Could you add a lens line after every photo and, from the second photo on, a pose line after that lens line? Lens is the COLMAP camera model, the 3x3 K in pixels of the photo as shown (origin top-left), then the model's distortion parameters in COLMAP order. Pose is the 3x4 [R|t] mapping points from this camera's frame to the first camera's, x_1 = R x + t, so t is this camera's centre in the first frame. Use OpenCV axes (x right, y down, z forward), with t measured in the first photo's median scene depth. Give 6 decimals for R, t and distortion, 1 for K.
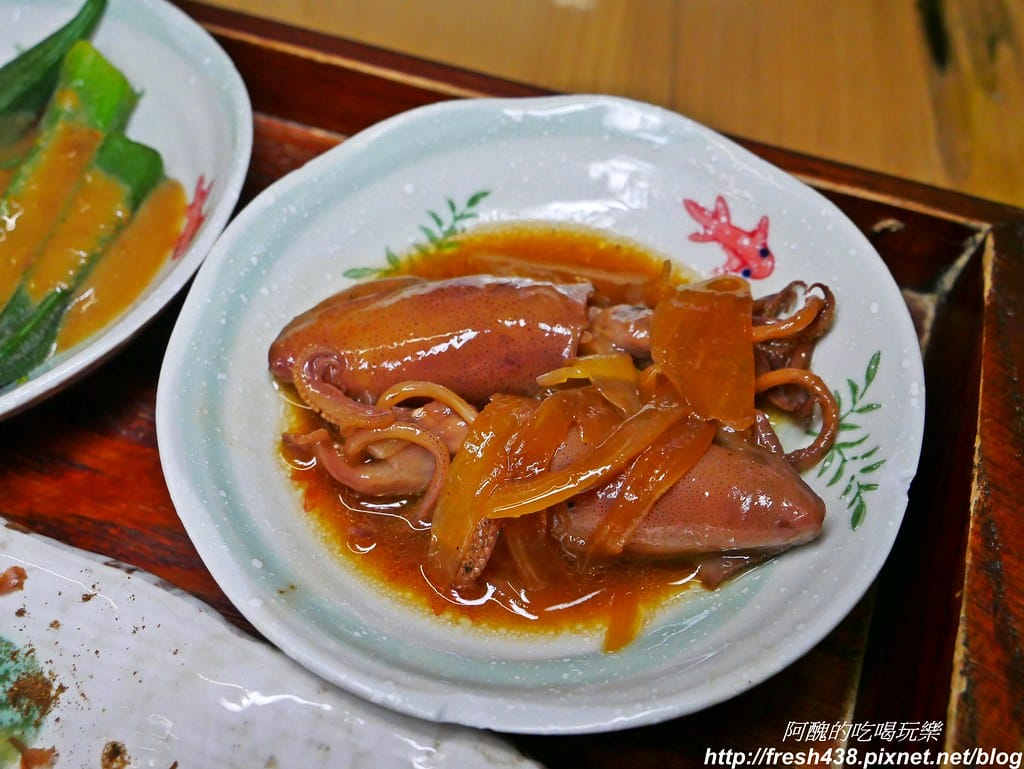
lens RADIAL K [[1003.1, 0, 512.0], [0, 1003.1, 384.5], [0, 0, 1]] dist [-0.000709, -0.012500]
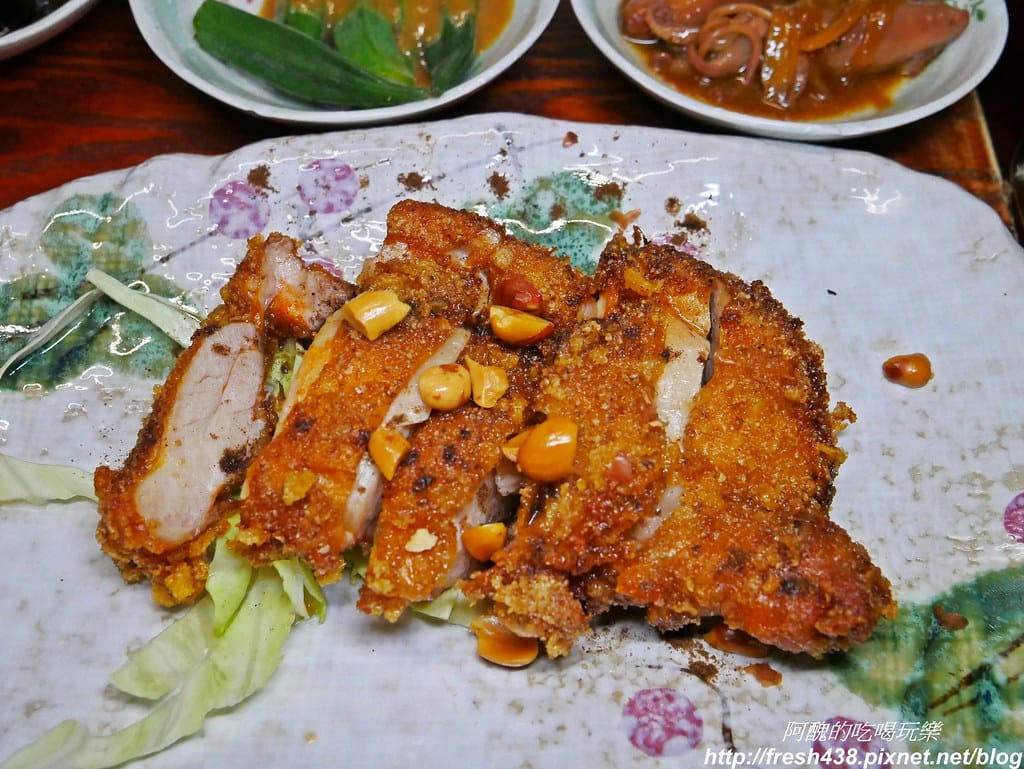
lens RADIAL K [[1003.1, 0, 512.0], [0, 1003.1, 384.5], [0, 0, 1]] dist [-0.000709, -0.012500]
pose [[0.948787, -0.258565, 0.181513, -1.047995], [0.252807, 0.965976, 0.054580, 0.497198], [-0.189449, -0.005897, 0.981873, -0.693699]]
